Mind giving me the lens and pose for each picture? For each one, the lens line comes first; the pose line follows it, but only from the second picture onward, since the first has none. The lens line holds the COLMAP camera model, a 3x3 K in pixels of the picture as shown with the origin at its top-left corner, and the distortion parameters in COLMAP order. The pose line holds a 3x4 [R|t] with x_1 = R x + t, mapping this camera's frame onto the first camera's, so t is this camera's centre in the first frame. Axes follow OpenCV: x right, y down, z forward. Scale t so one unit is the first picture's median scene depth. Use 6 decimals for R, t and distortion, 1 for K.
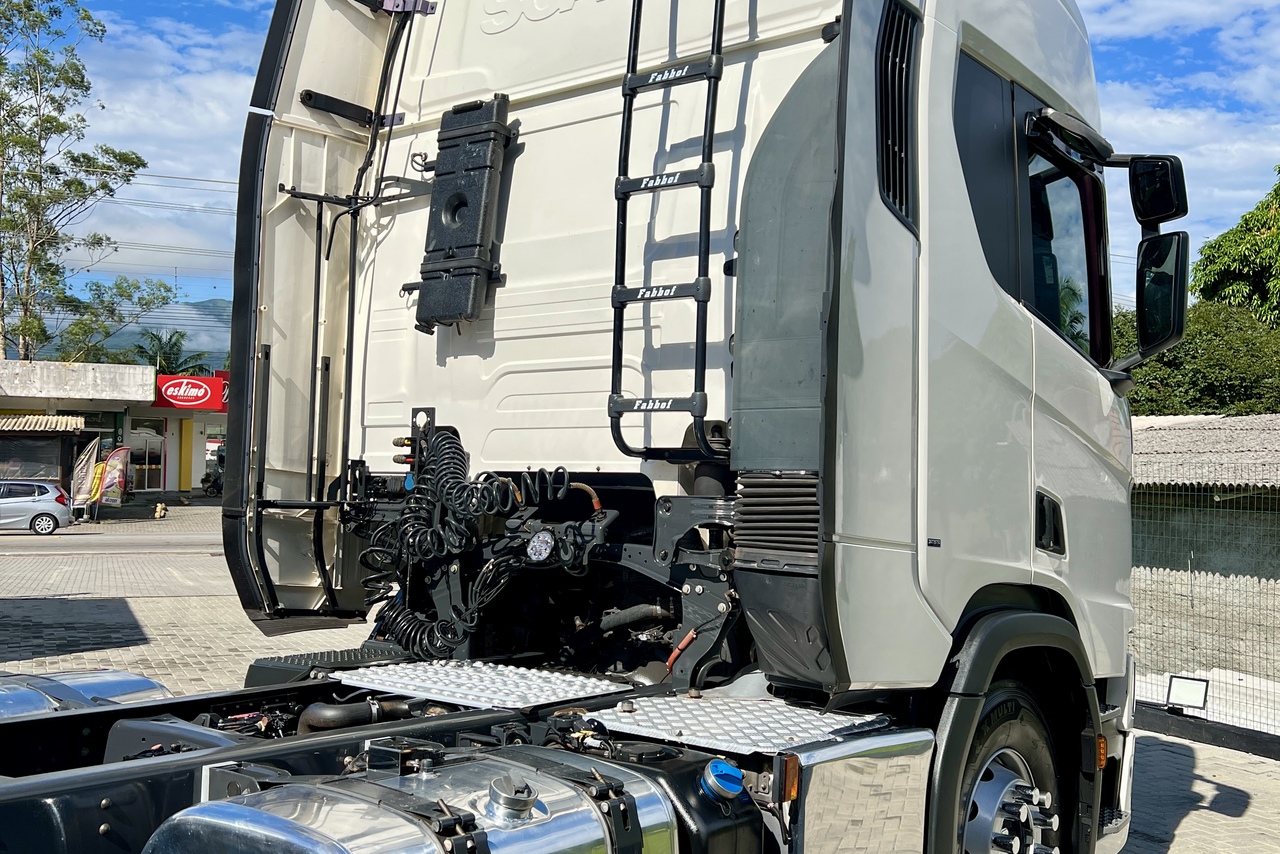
lens RADIAL K [[1261.5, 0, 629.0], [0, 1261.5, 431.3], [0, 0, 1]] dist [0.109979, 0.000000]
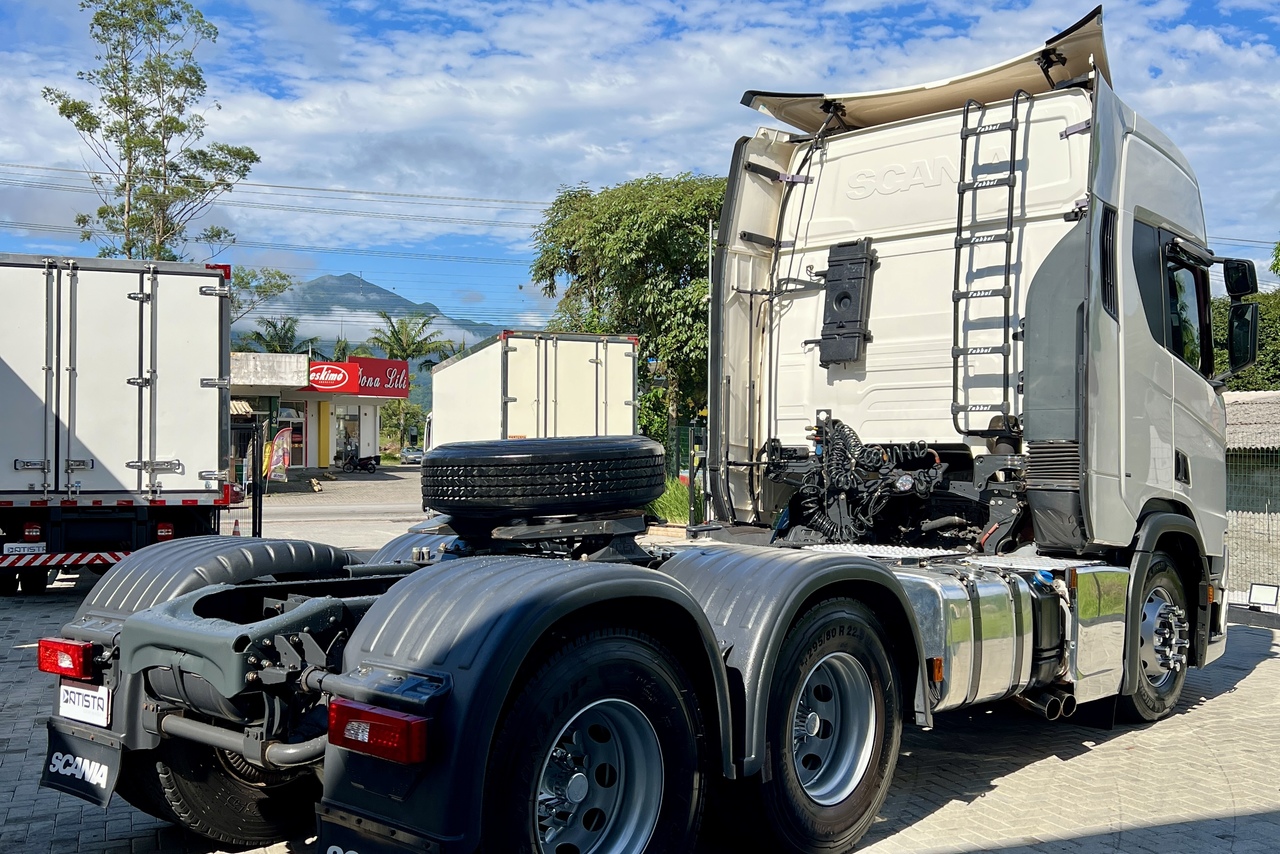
lens RADIAL K [[1261.5, 0, 647.3], [0, 1261.5, 431.5], [0, 0, 1]] dist [0.109979, 0.000000]
pose [[0.999010, -0.015157, -0.041834, -0.336479], [0.016044, 0.999652, 0.020961, -0.028399], [0.041502, -0.021612, 0.998905, -0.817619]]
